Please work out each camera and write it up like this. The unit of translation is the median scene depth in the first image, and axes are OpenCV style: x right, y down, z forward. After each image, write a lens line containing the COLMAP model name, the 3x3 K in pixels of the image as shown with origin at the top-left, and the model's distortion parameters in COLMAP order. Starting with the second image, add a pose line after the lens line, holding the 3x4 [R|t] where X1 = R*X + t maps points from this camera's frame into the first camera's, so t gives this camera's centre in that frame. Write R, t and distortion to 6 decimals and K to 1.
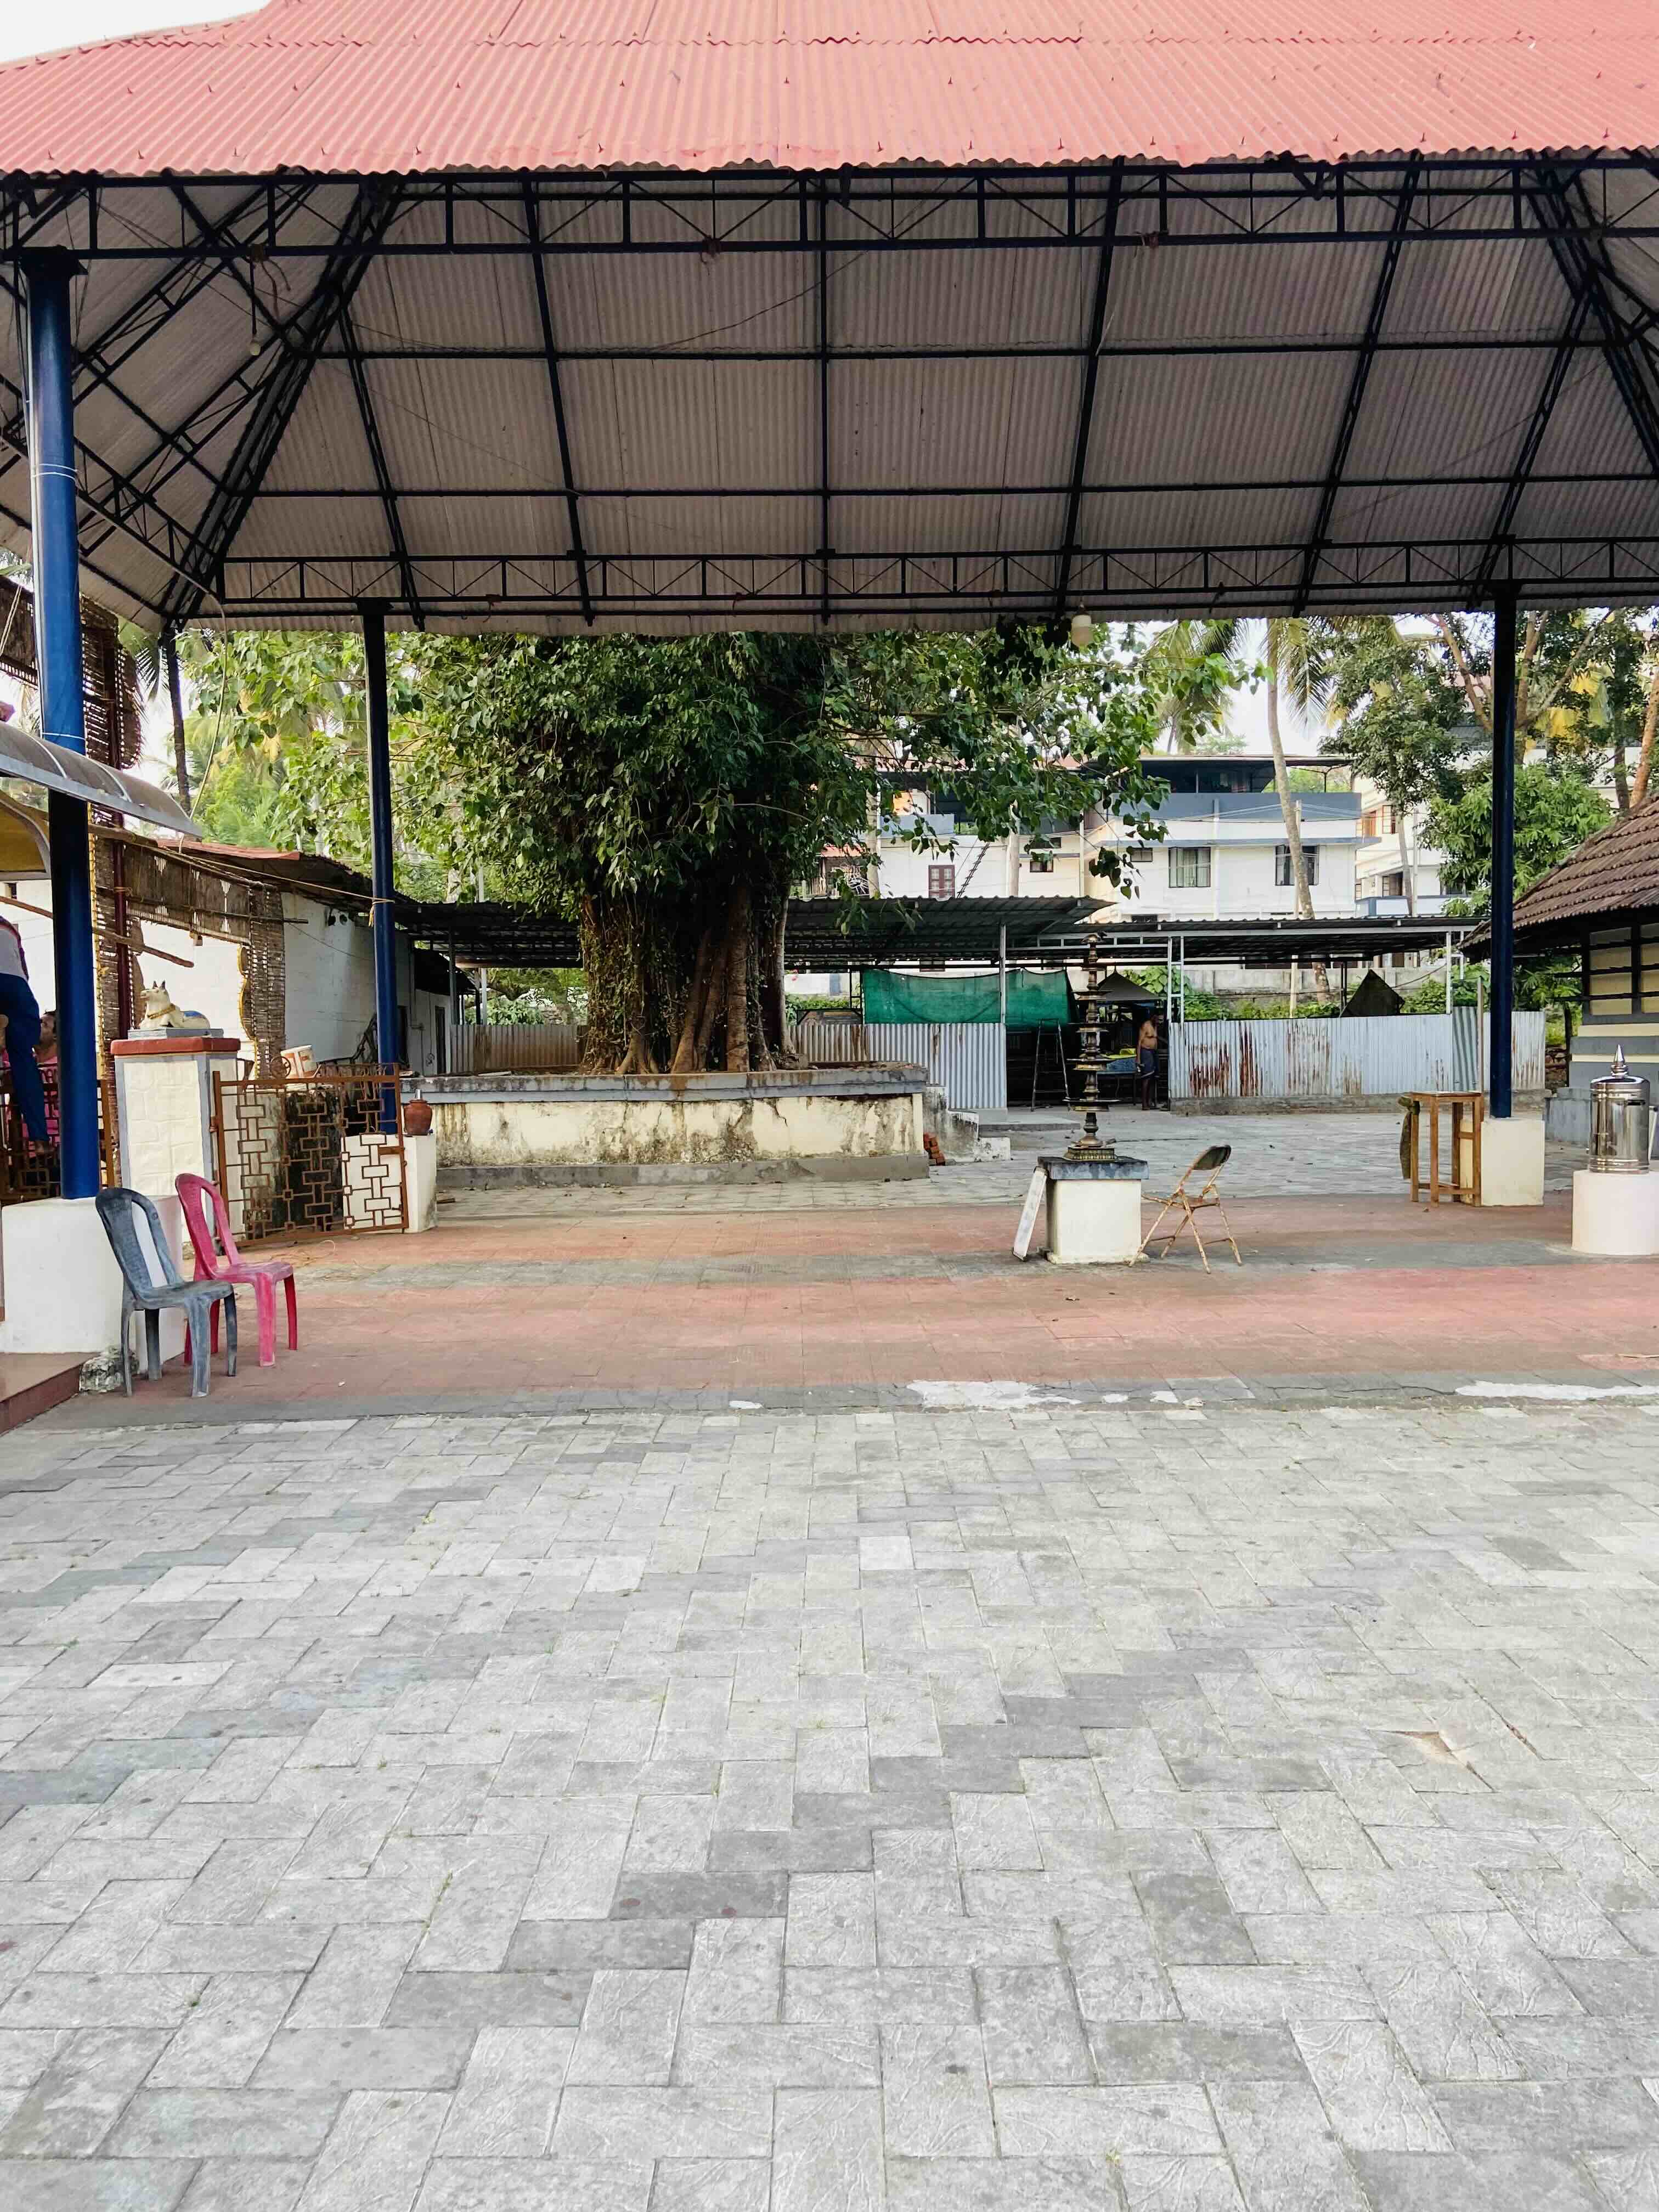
lens RADIAL K [[1688.8, 0, 819.8], [0, 1688.8, 1122.8], [0, 0, 1]] dist [0.125273, -0.154108]
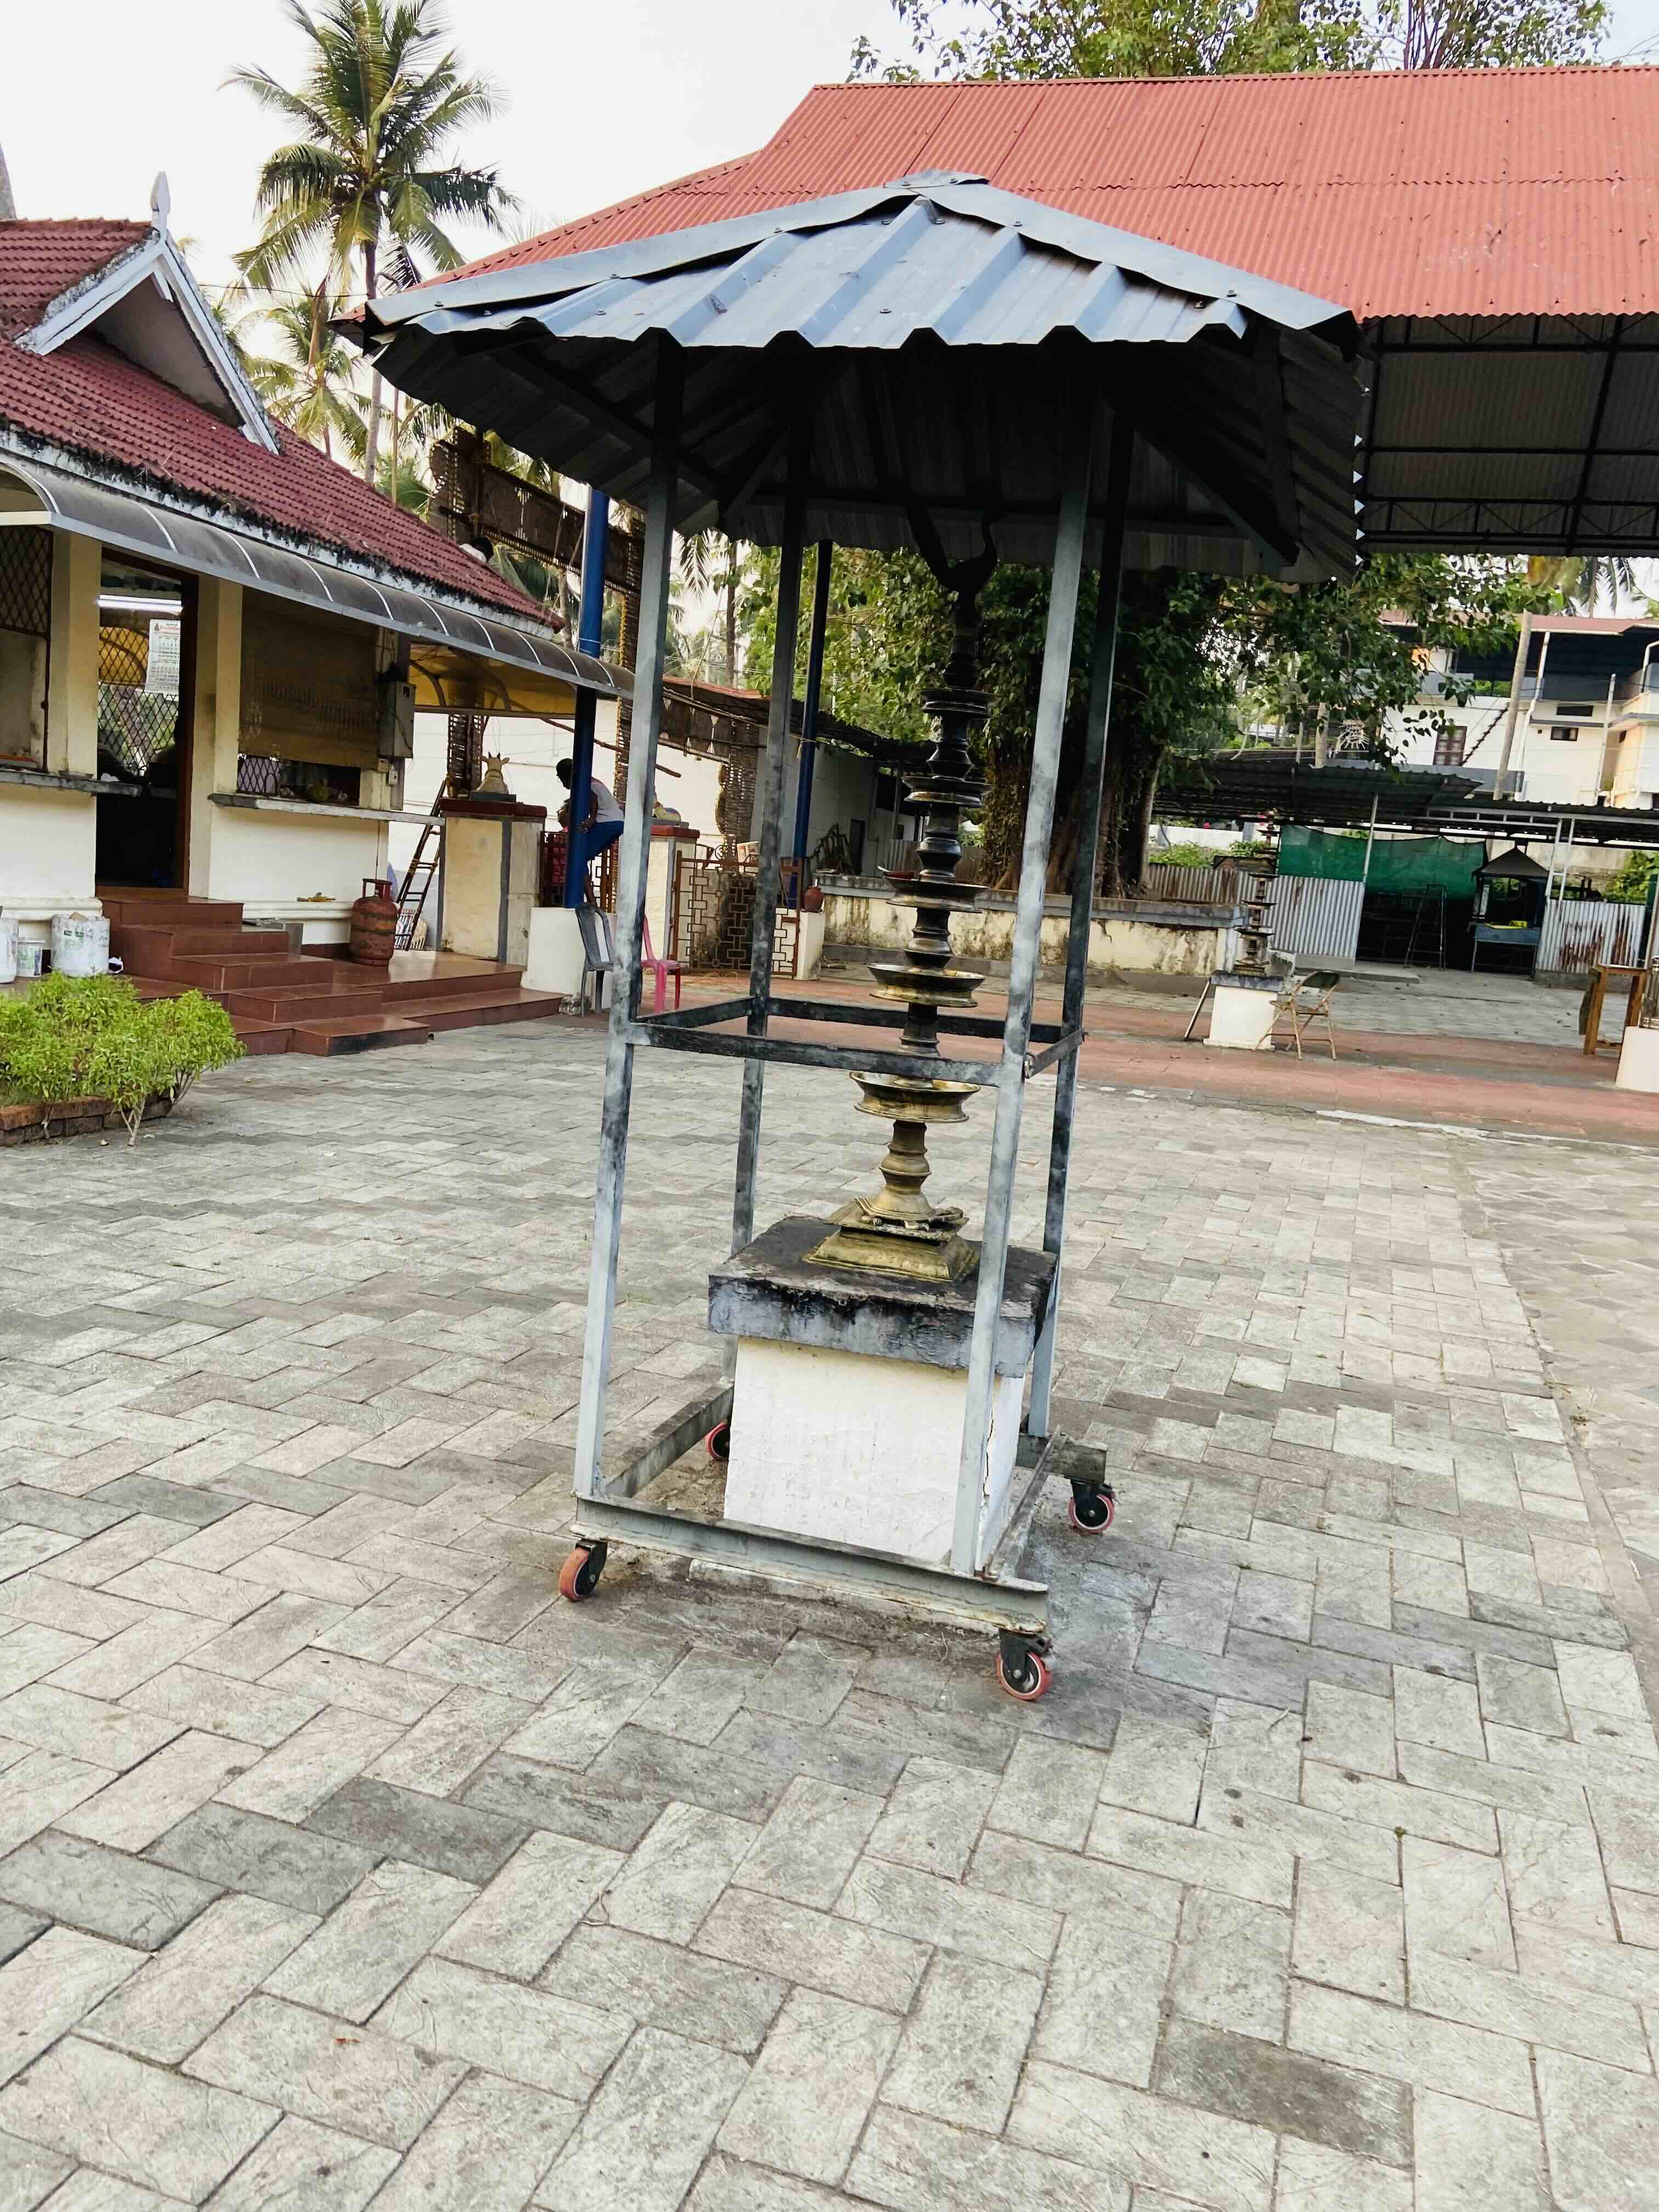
lens RADIAL K [[1688.8, 0, 822.5], [0, 1688.8, 1102.9], [0, 0, 1]] dist [0.125273, -0.154108]
pose [[0.947202, 0.142655, -0.287156, 0.155886], [-0.117208, 0.987644, 0.104028, 0.013246], [0.298448, -0.064878, 0.952218, -0.270359]]
